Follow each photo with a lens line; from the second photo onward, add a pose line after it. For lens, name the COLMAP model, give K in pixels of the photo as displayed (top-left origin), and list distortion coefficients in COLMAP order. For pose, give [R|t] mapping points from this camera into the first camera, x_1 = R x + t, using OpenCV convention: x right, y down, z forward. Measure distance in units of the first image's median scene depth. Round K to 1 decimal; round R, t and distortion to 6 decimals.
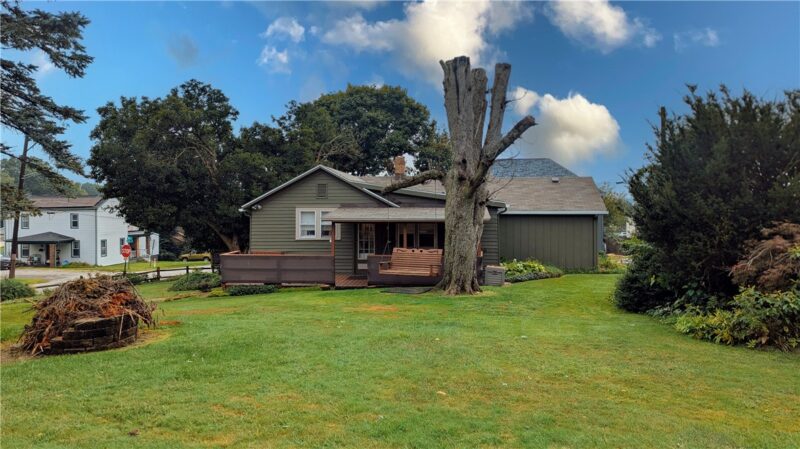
lens RADIAL K [[558.9, 0, 399.8], [0, 558.9, 219.7], [0, 0, 1]] dist [0.011971, 0.000720]
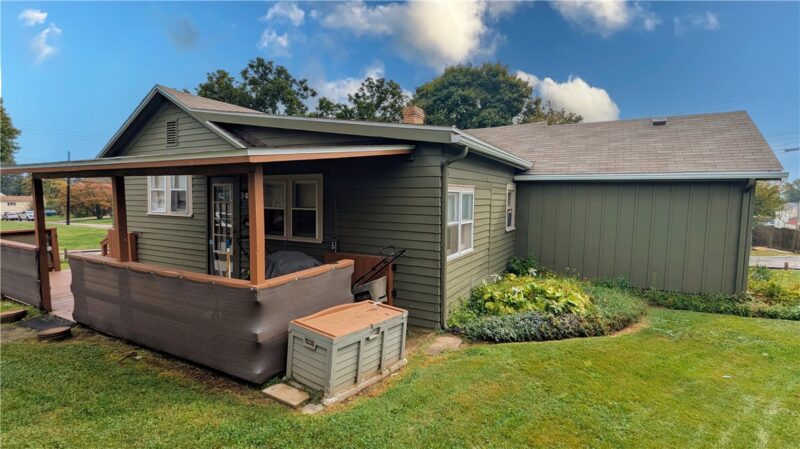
lens RADIAL K [[381.8, 0, 400.3], [0, 381.8, 231.6], [0, 0, 1]] dist [-0.006906, -0.000813]
pose [[0.923491, 0.046421, -0.380801, 0.193964], [-0.020730, 0.997240, 0.071293, 0.014754], [0.383060, -0.057944, 0.921904, 0.566856]]
